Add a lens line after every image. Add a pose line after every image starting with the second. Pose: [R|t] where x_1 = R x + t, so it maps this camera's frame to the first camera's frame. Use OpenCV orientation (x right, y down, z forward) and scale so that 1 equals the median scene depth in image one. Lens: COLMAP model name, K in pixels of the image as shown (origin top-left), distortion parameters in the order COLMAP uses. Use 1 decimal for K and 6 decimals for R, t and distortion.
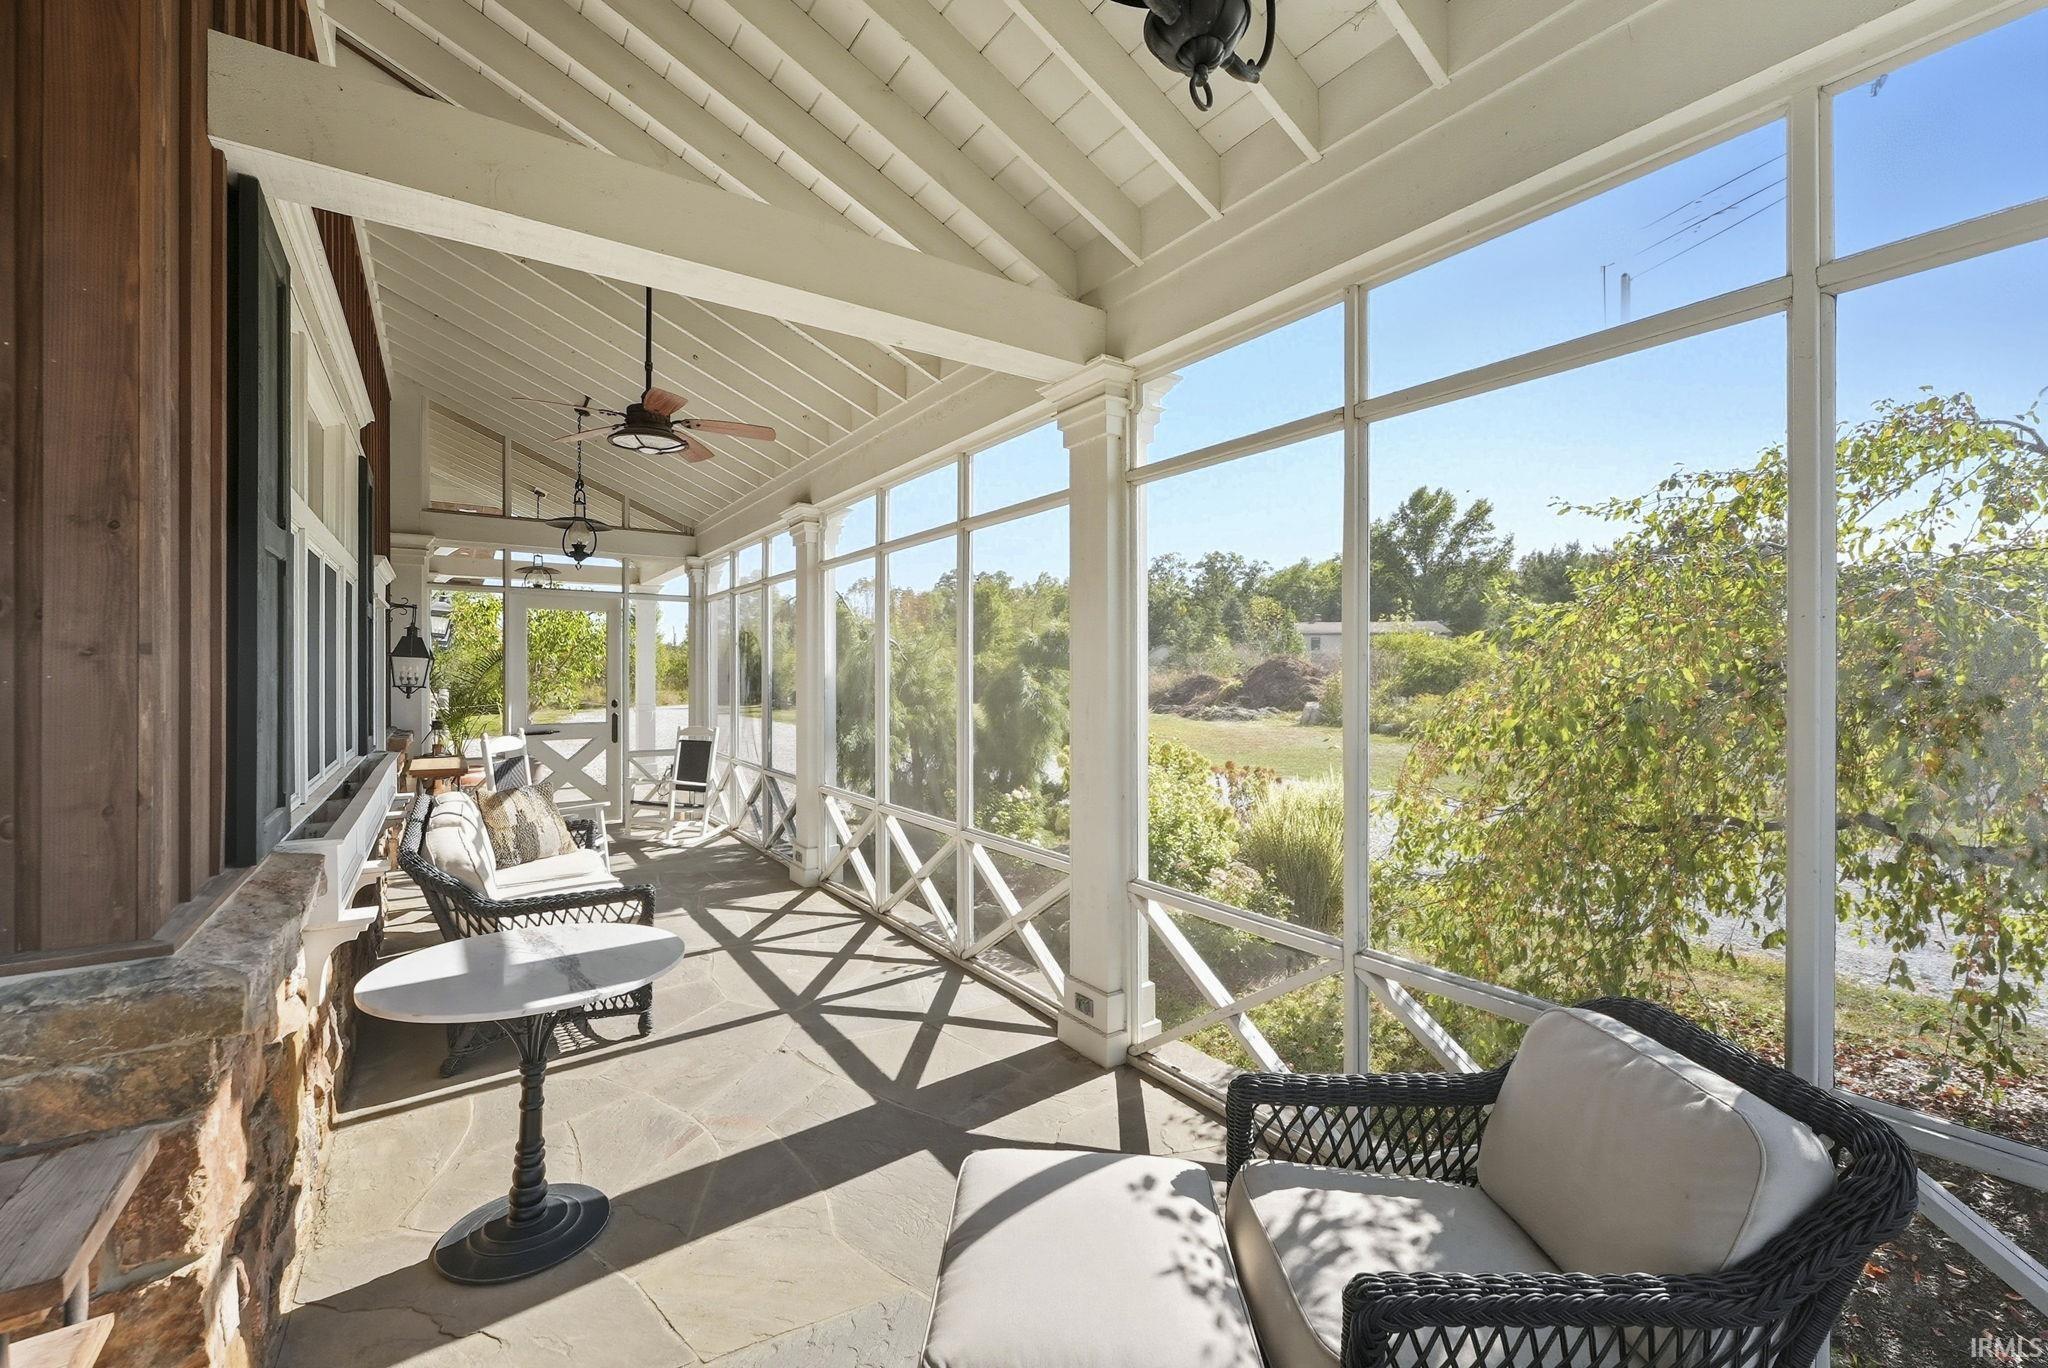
lens RADIAL K [[832.0, 0, 1030.7], [0, 832.0, 679.3], [0, 0, 1]] dist [-0.000791, -0.000161]
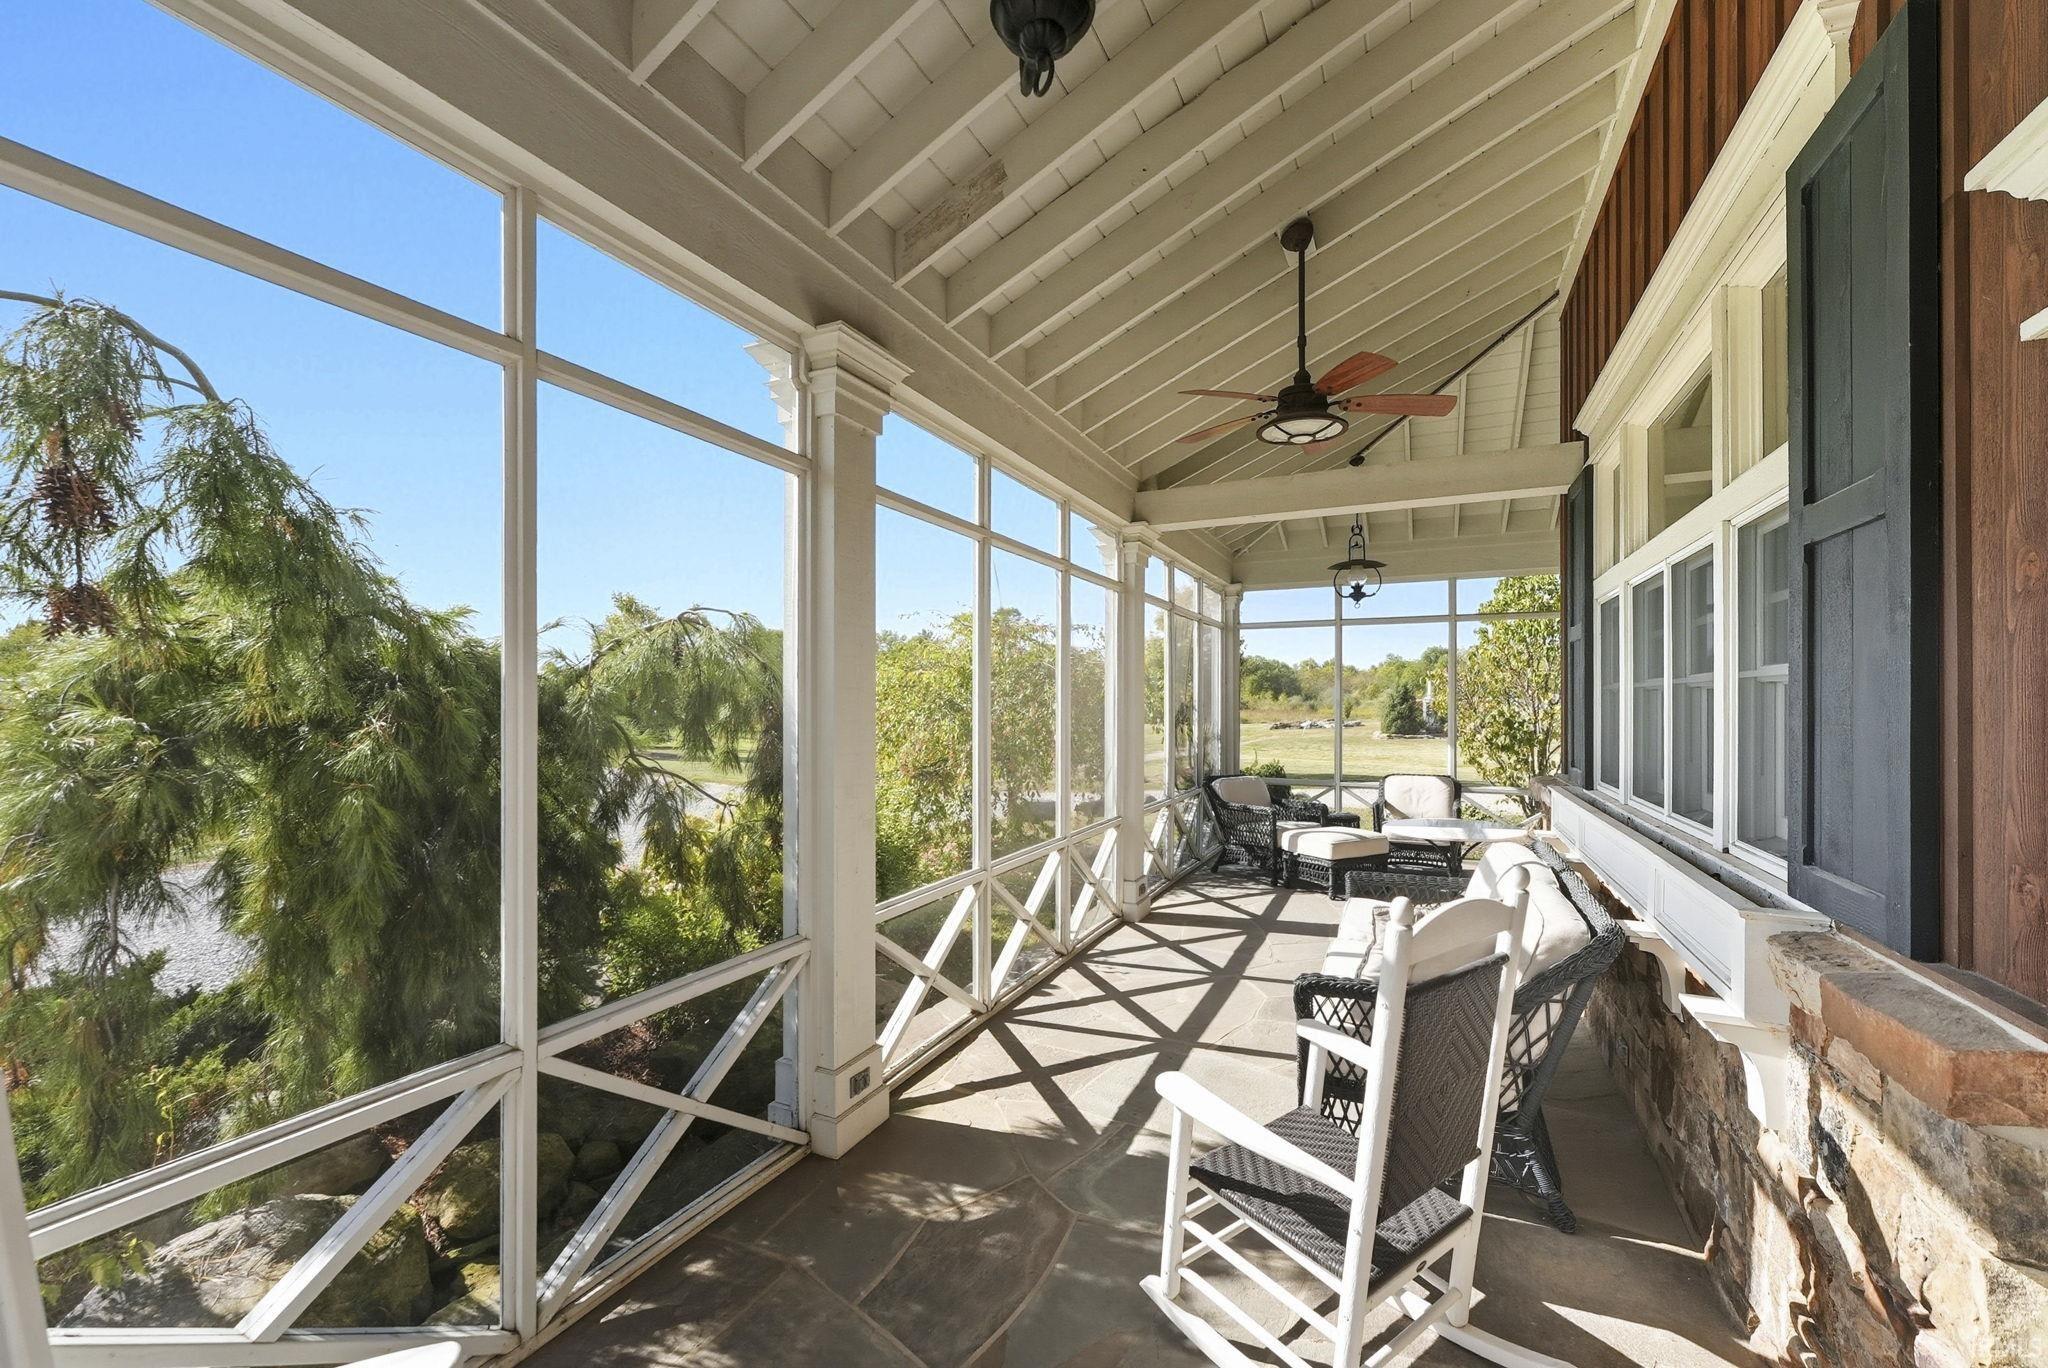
lens RADIAL K [[917.5, 0, 1027.9], [0, 917.5, 691.6], [0, 0, 1]] dist [-0.000056, -0.000016]
pose [[-0.527977, 0.007831, 0.849223, -1.021581], [0.006198, 0.999966, -0.005367, 0.004100], [-0.849236, 0.002430, -0.528008, 1.601475]]
